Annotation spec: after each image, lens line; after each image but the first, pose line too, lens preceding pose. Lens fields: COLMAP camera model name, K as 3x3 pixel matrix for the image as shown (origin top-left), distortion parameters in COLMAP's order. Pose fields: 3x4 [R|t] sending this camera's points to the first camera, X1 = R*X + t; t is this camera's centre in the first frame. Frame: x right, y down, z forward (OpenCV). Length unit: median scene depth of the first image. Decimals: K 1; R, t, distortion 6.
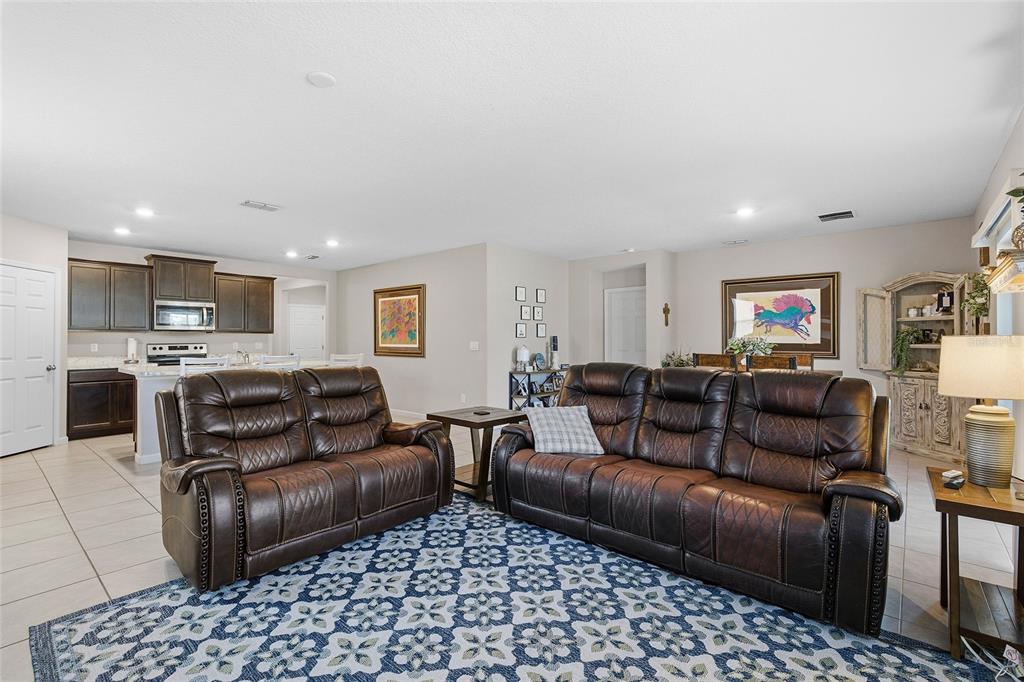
lens RADIAL K [[465.8, 0, 511.9], [0, 465.8, 339.1], [0, 0, 1]] dist [-0.001357, -0.000963]
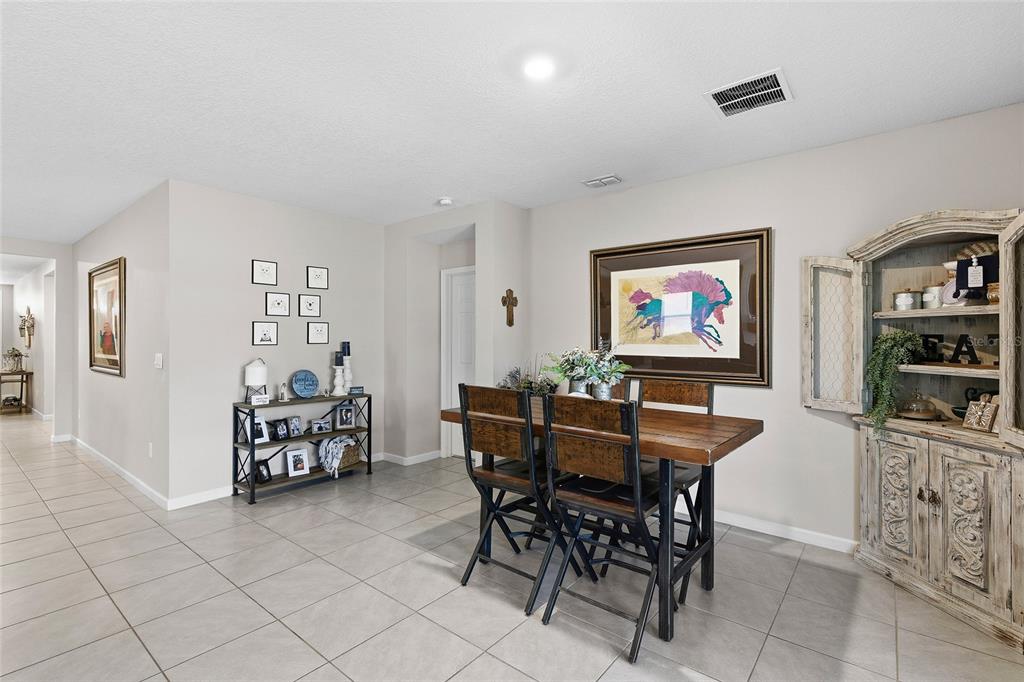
lens RADIAL K [[465.8, 0, 510.7], [0, 465.8, 339.9], [0, 0, 1]] dist [-0.001357, -0.000963]
pose [[0.999628, 0.000125, 0.027272, 0.375069], [-0.000261, 0.999988, 0.004982, -0.015434], [-0.027271, -0.004987, 0.999616, 0.451393]]
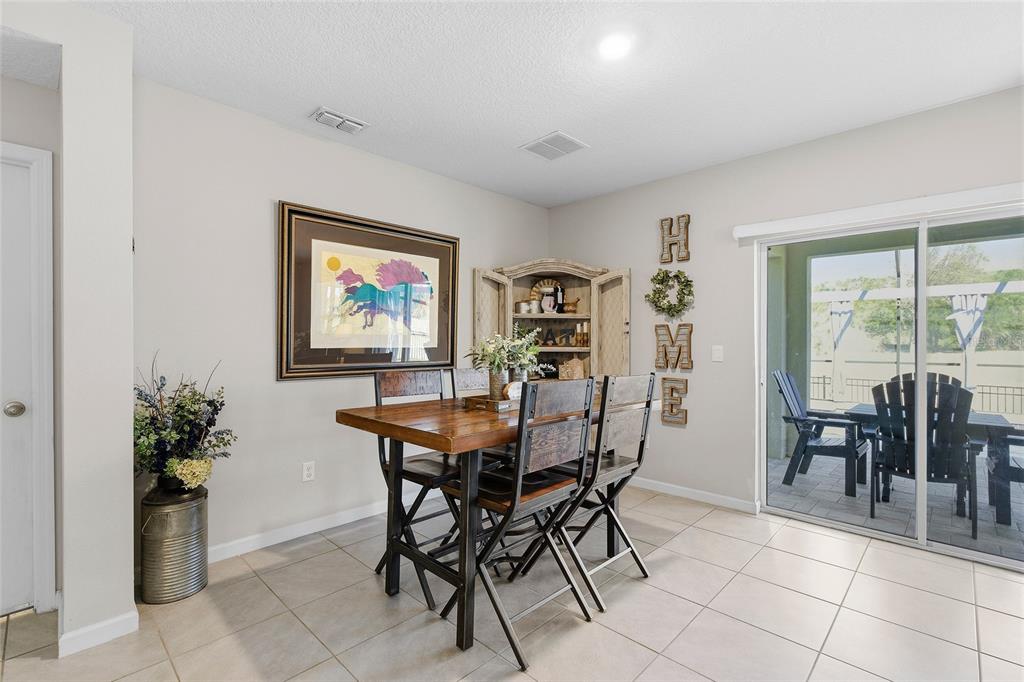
lens RADIAL K [[465.8, 0, 505.7], [0, 465.8, 343.9], [0, 0, 1]] dist [-0.001357, -0.000963]
pose [[0.069548, -0.006835, 0.997555, 0.047698], [-0.003602, 0.999968, 0.007103, 0.000113], [-0.997572, -0.004087, 0.069521, 0.867747]]
